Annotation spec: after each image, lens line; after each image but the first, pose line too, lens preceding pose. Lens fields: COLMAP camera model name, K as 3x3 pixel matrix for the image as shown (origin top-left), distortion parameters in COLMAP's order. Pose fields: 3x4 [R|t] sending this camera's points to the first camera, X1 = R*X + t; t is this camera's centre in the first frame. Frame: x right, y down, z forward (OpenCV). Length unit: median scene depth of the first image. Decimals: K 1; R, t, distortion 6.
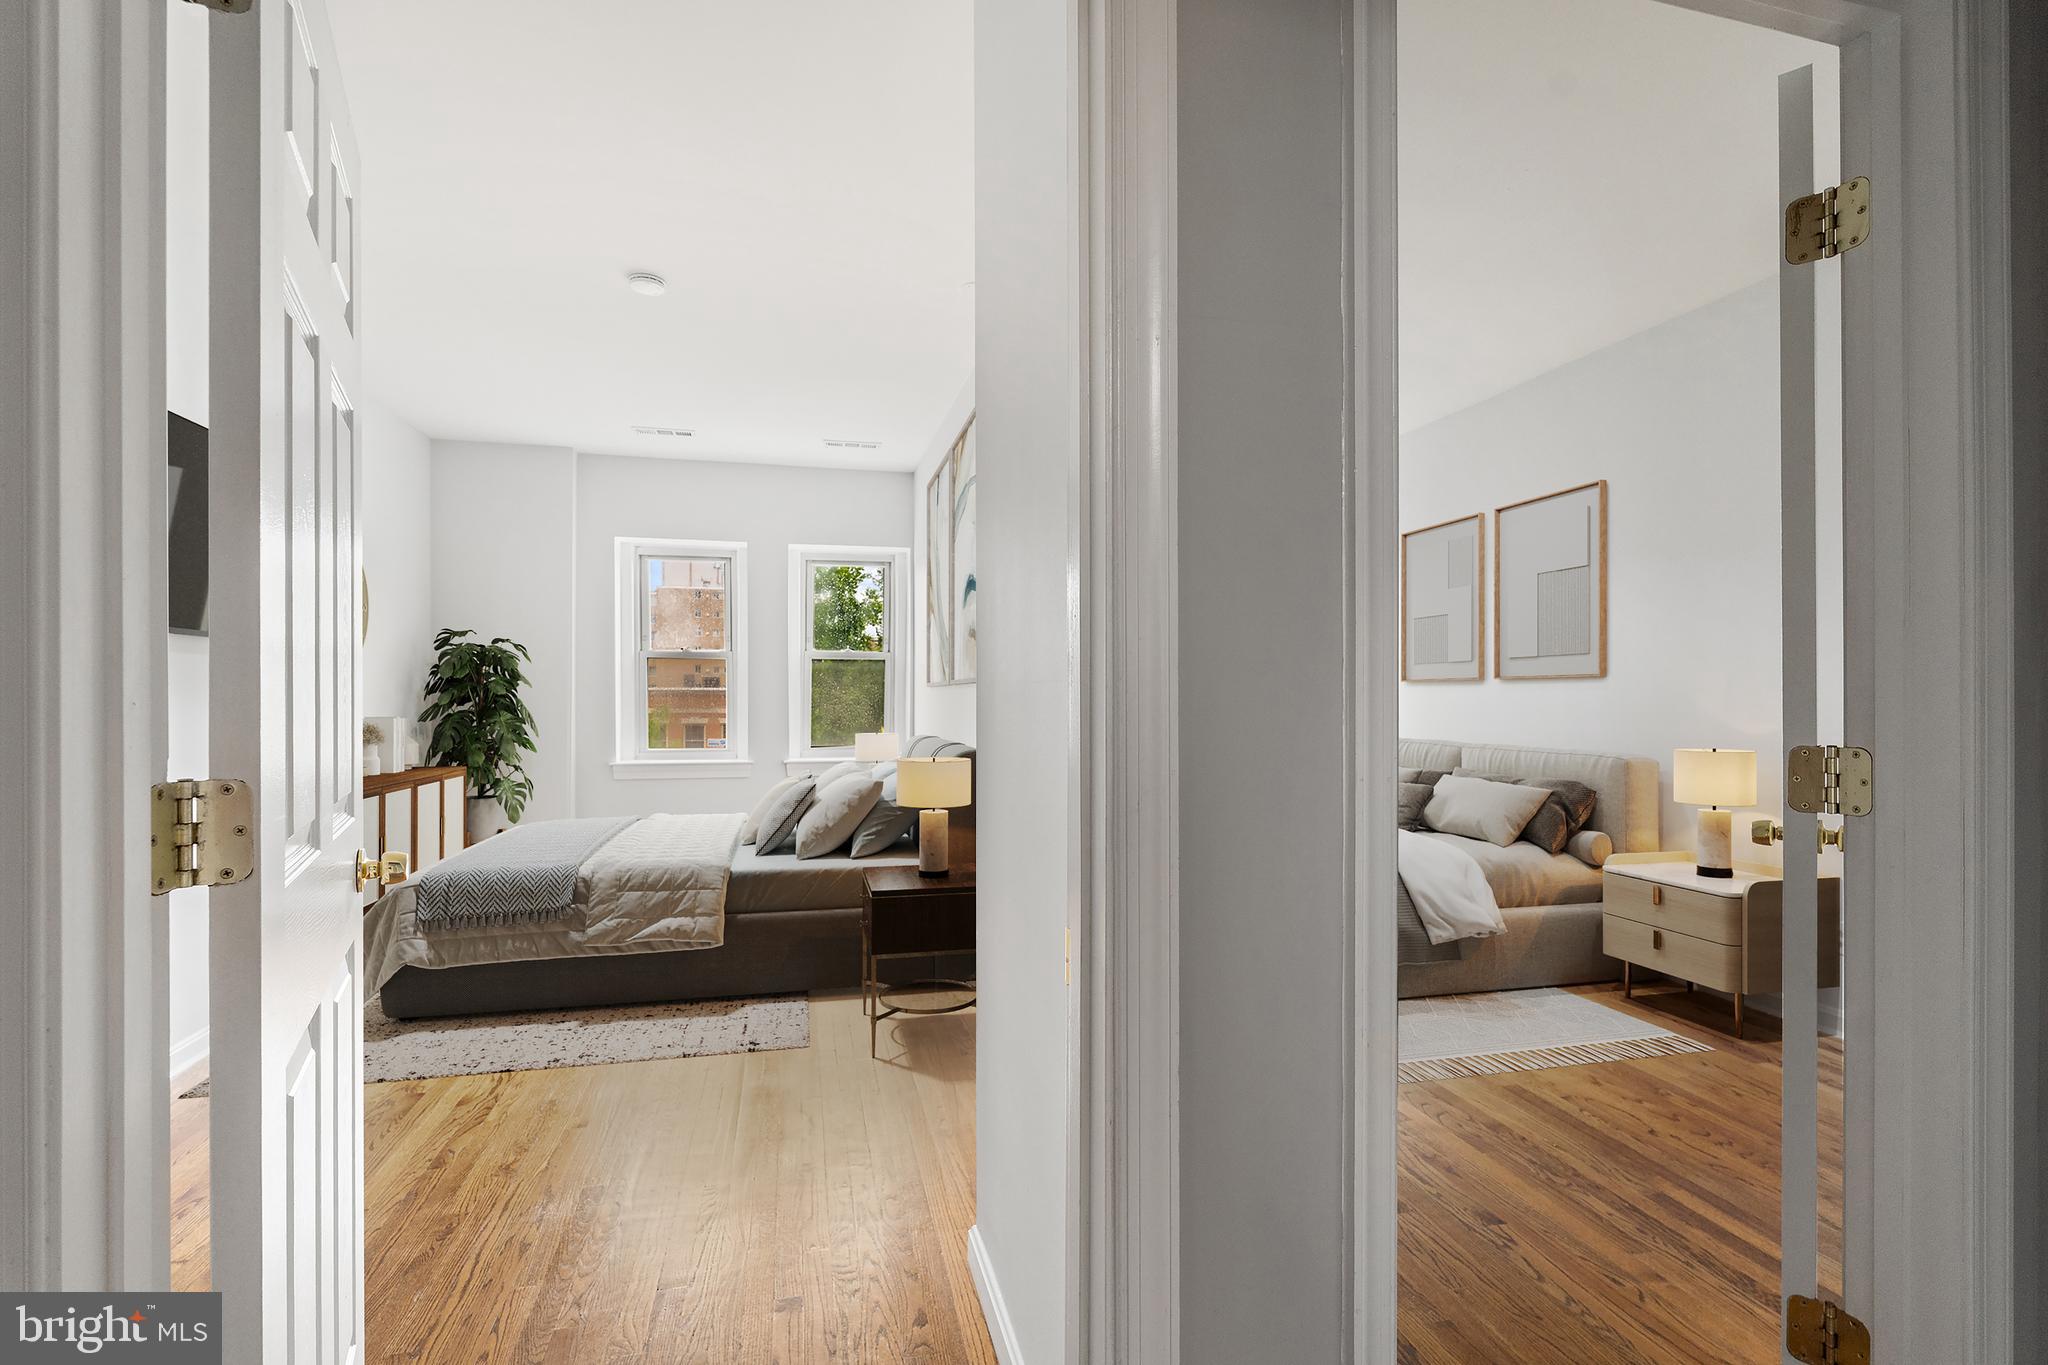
lens RADIAL K [[920.6, 0, 1013.1], [0, 920.6, 701.6], [0, 0, 1]] dist [0.000379, -0.000033]
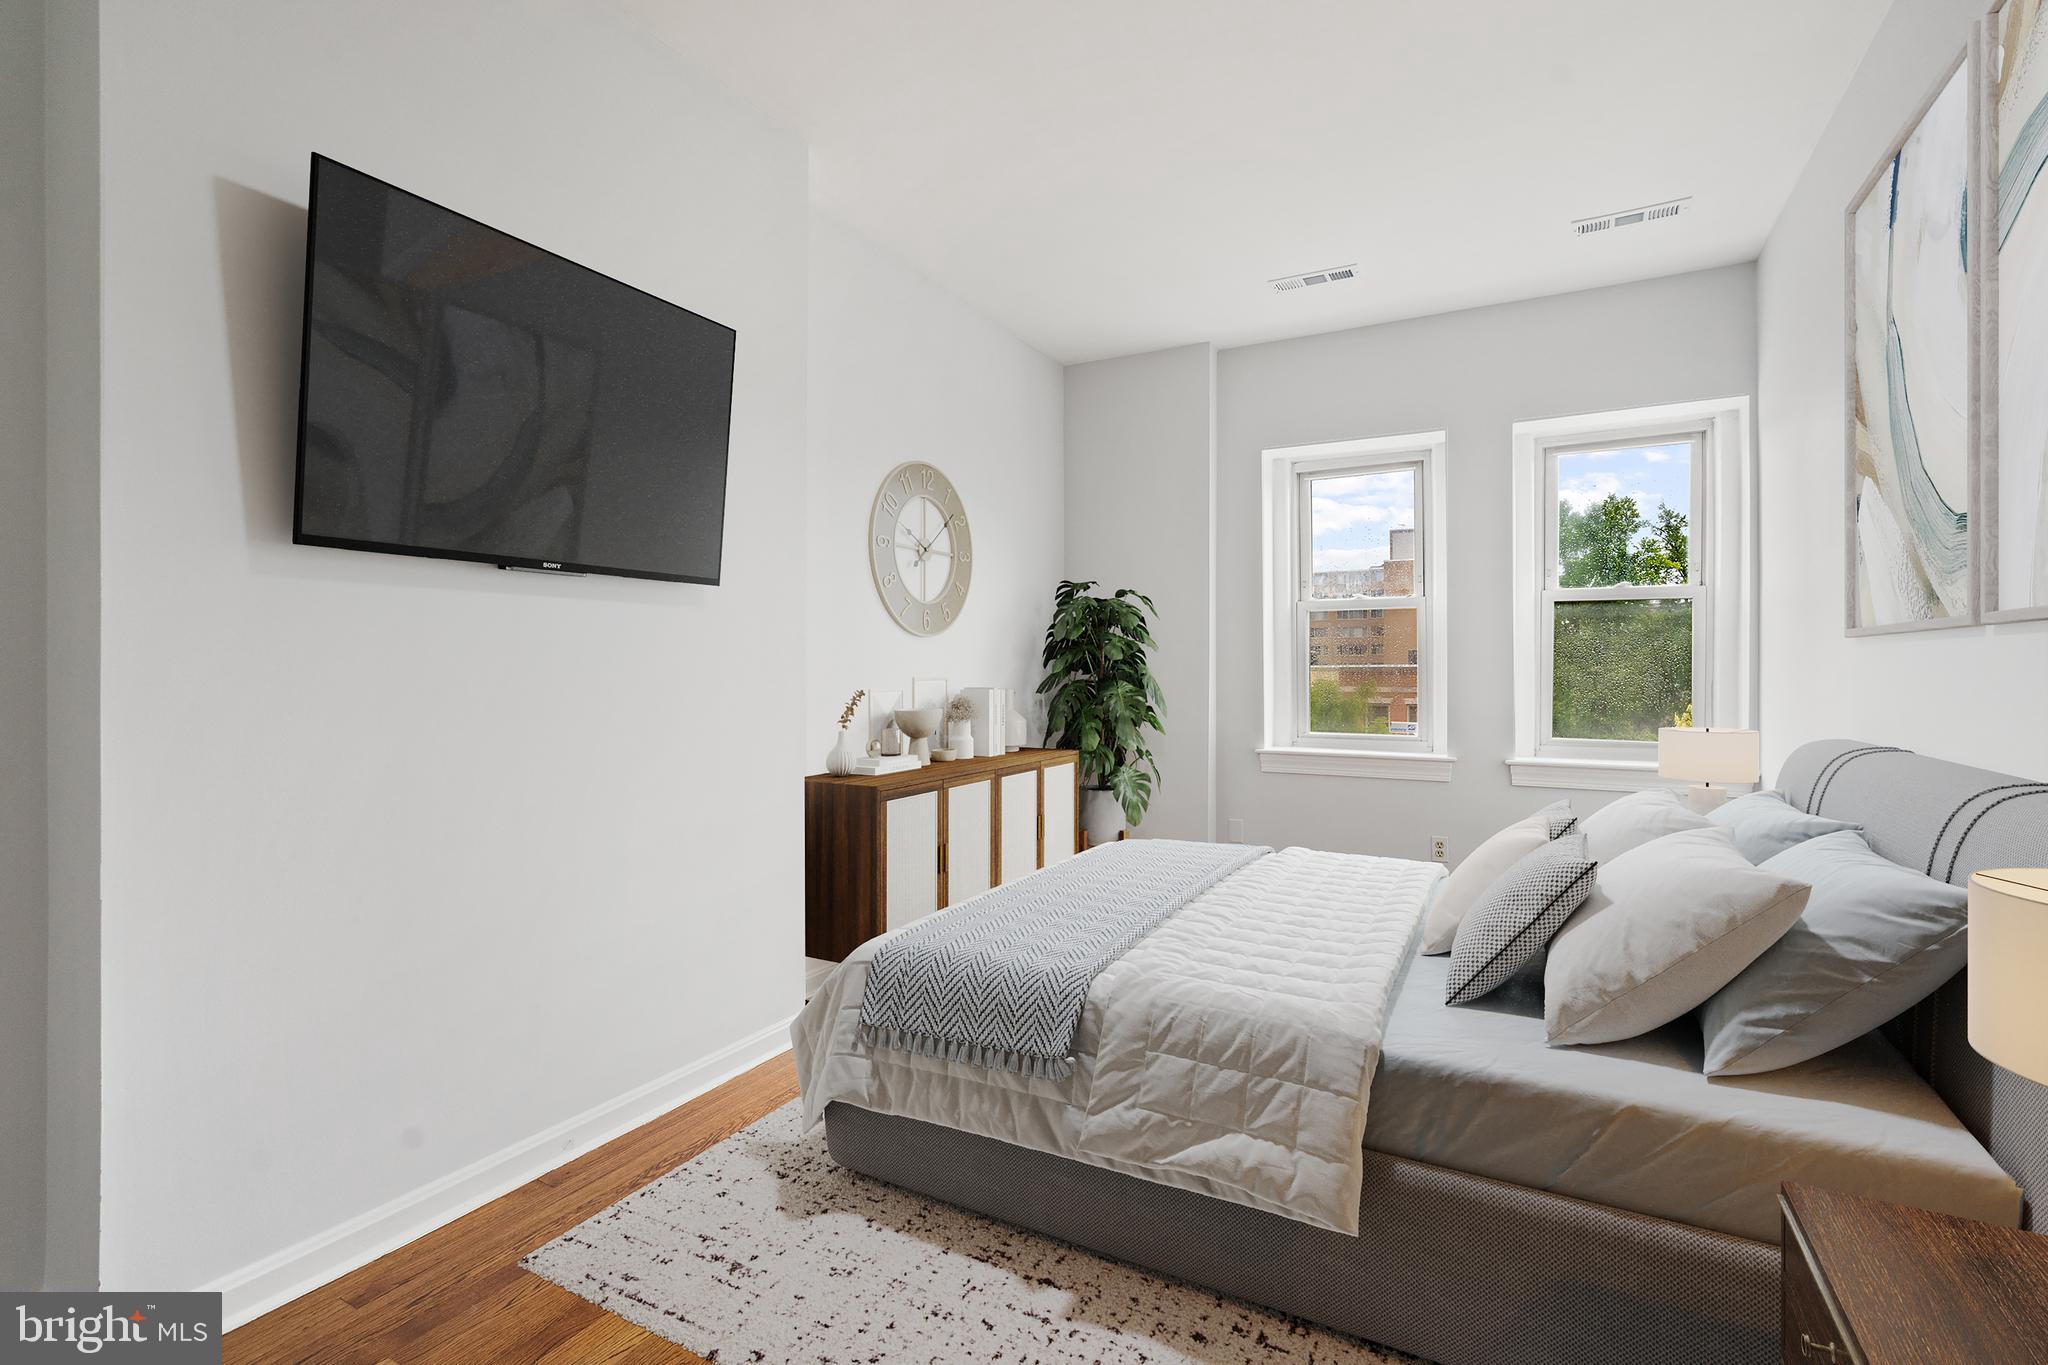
lens RADIAL K [[897.4, 0, 1081.6], [0, 897.4, 677.6], [0, 0, 1]] dist [-0.002212, -0.000004]
pose [[0.776195, 0.004758, -0.630475, -0.141201], [-0.004284, 0.999988, 0.002273, 0.007663], [0.630478, 0.000937, 0.776206, 0.545279]]
